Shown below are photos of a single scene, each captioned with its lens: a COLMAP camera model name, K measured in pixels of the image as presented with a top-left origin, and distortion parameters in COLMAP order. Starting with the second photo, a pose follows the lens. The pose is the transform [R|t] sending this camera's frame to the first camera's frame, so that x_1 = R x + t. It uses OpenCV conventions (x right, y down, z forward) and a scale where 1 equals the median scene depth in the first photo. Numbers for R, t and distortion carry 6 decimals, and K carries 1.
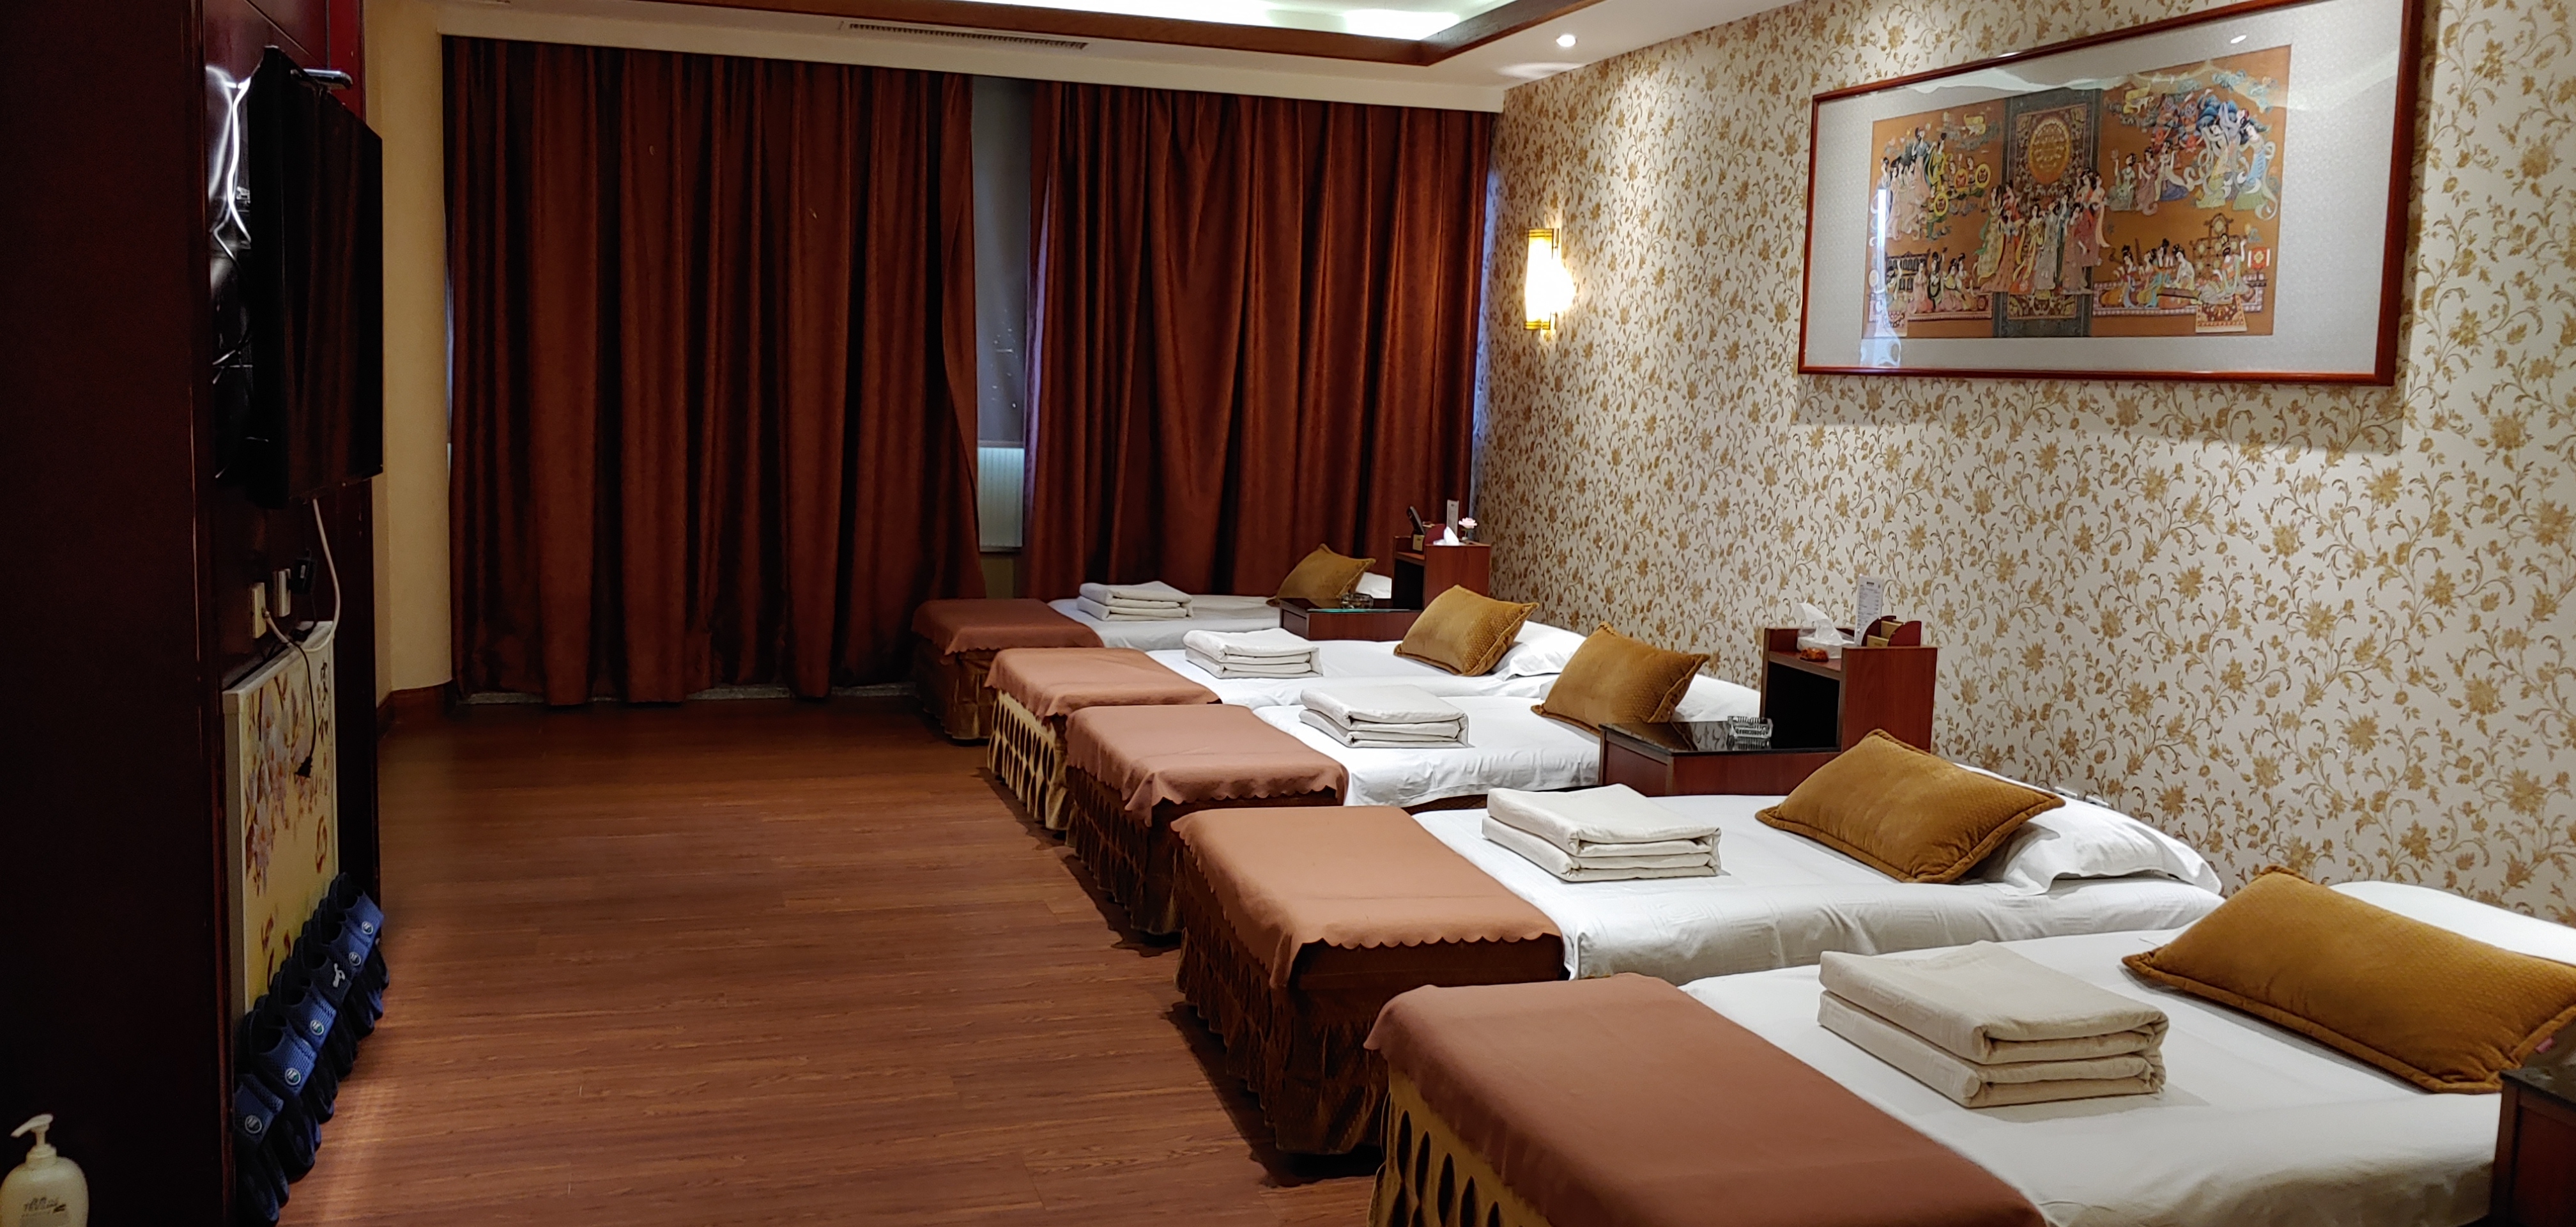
lens RADIAL K [[2054.6, 0, 1288.0], [0, 2054.6, 613.5], [0, 0, 1]] dist [-0.105832, 0.002537]
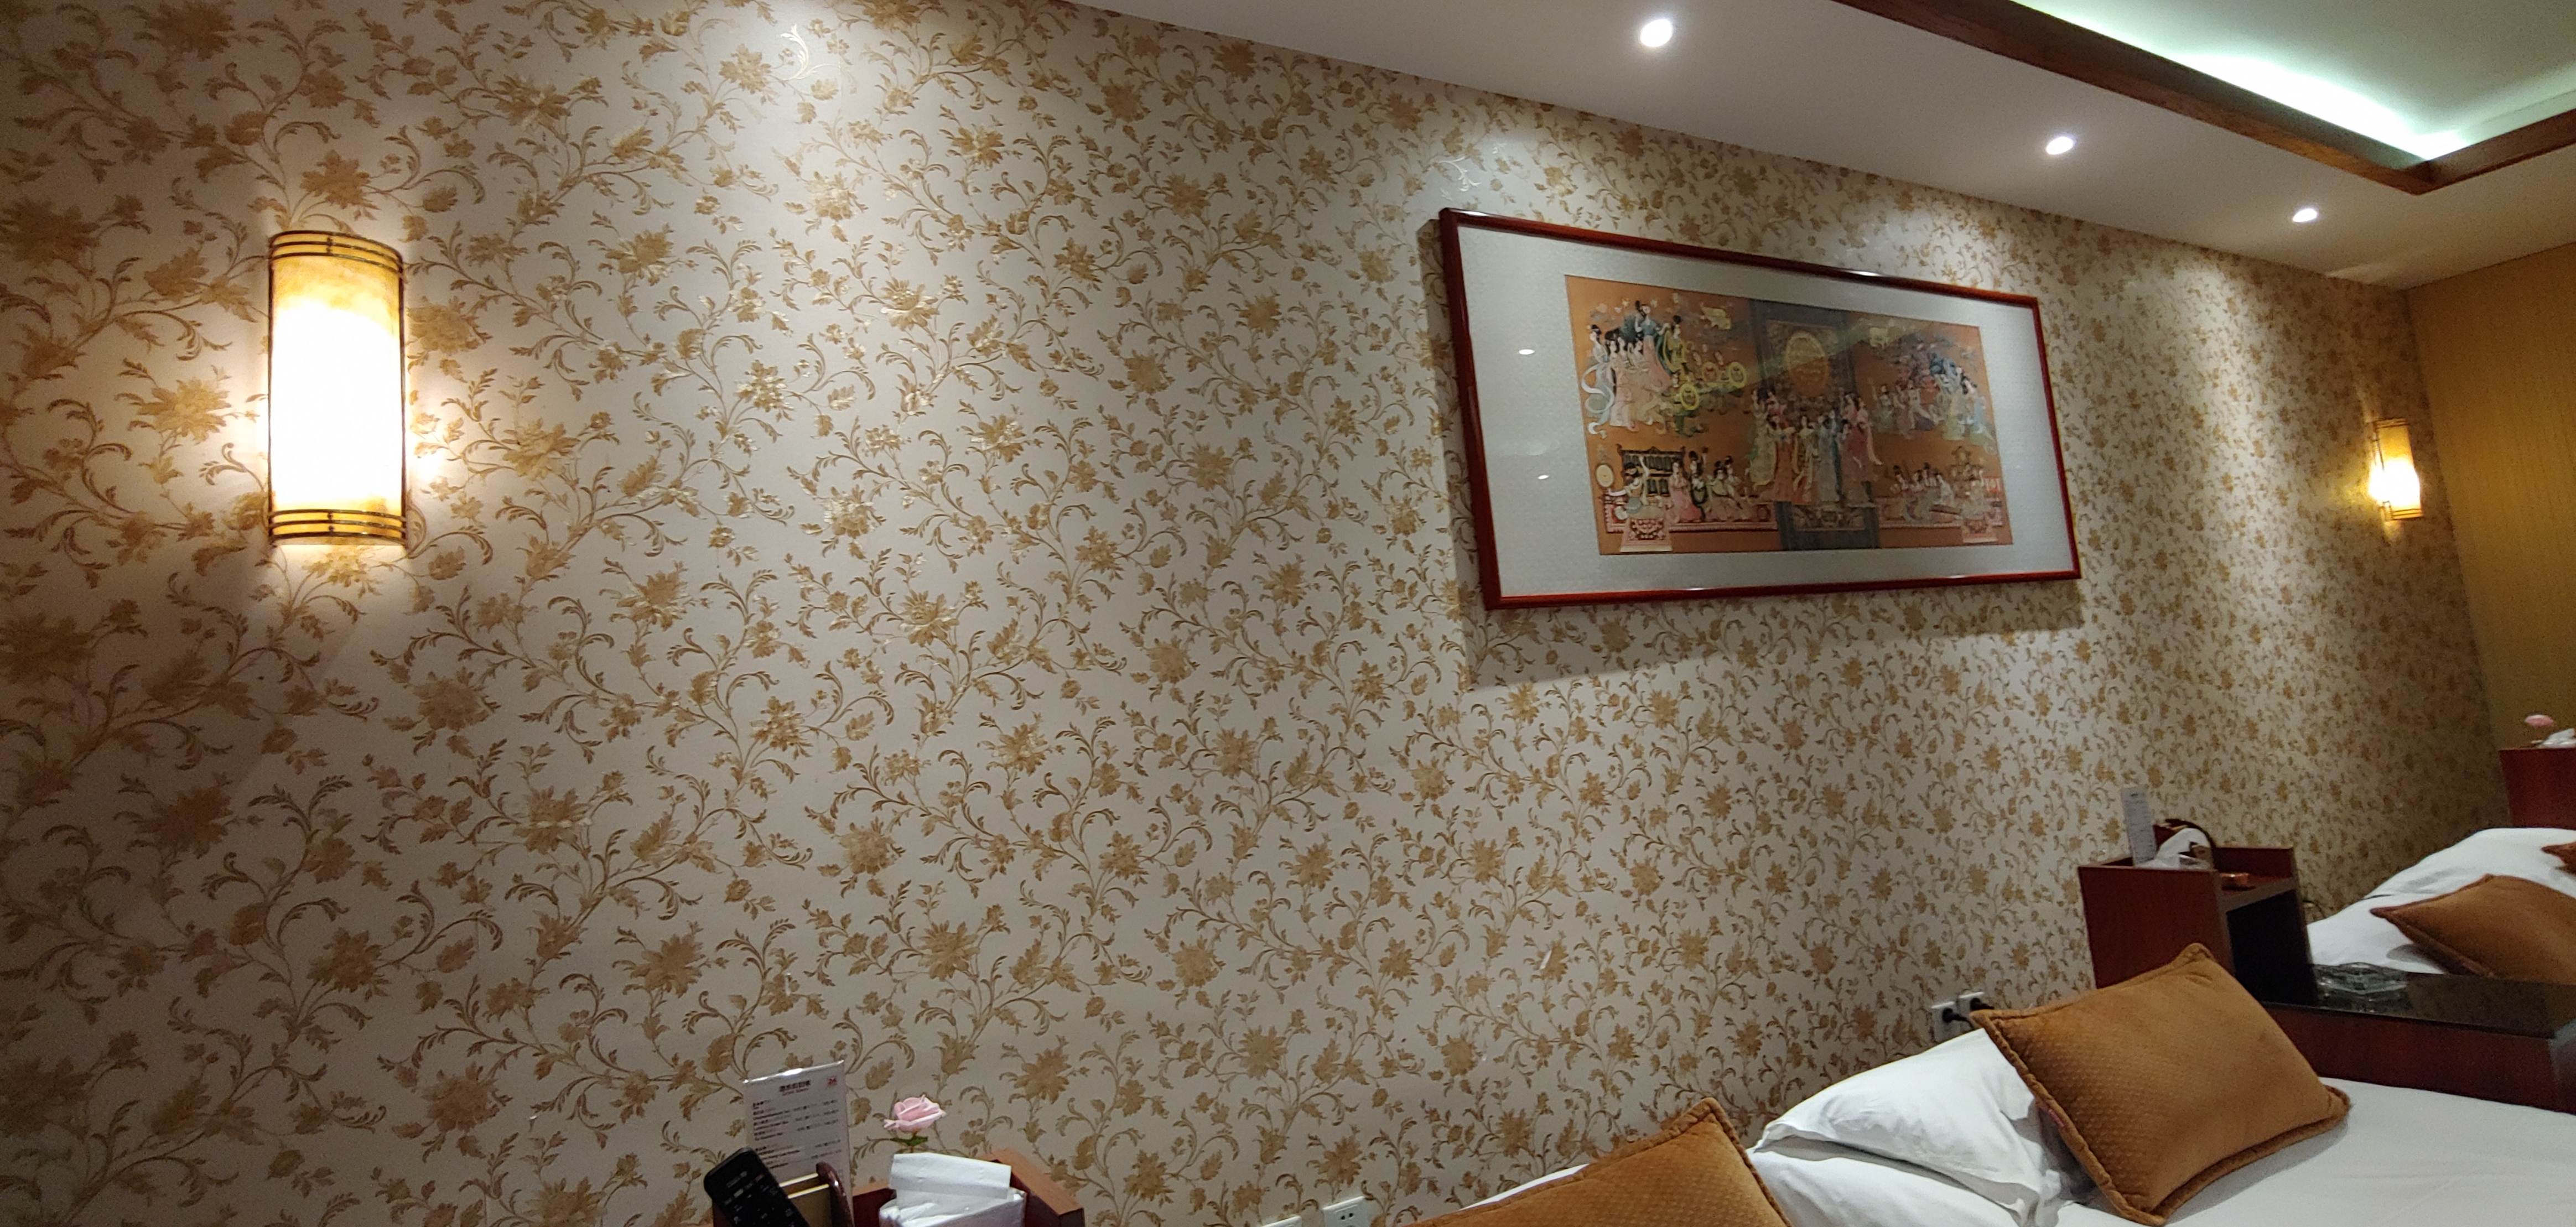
lens RADIAL K [[1180.8, 0, 1288.0], [0, 1180.8, 613.5], [0, 0, 1]] dist [-0.013764, 0.000028]
pose [[-0.181725, 0.094045, 0.978842, -0.123916], [0.212776, 0.975595, -0.054231, -0.127639], [-0.960053, 0.198419, -0.197300, 1.323730]]
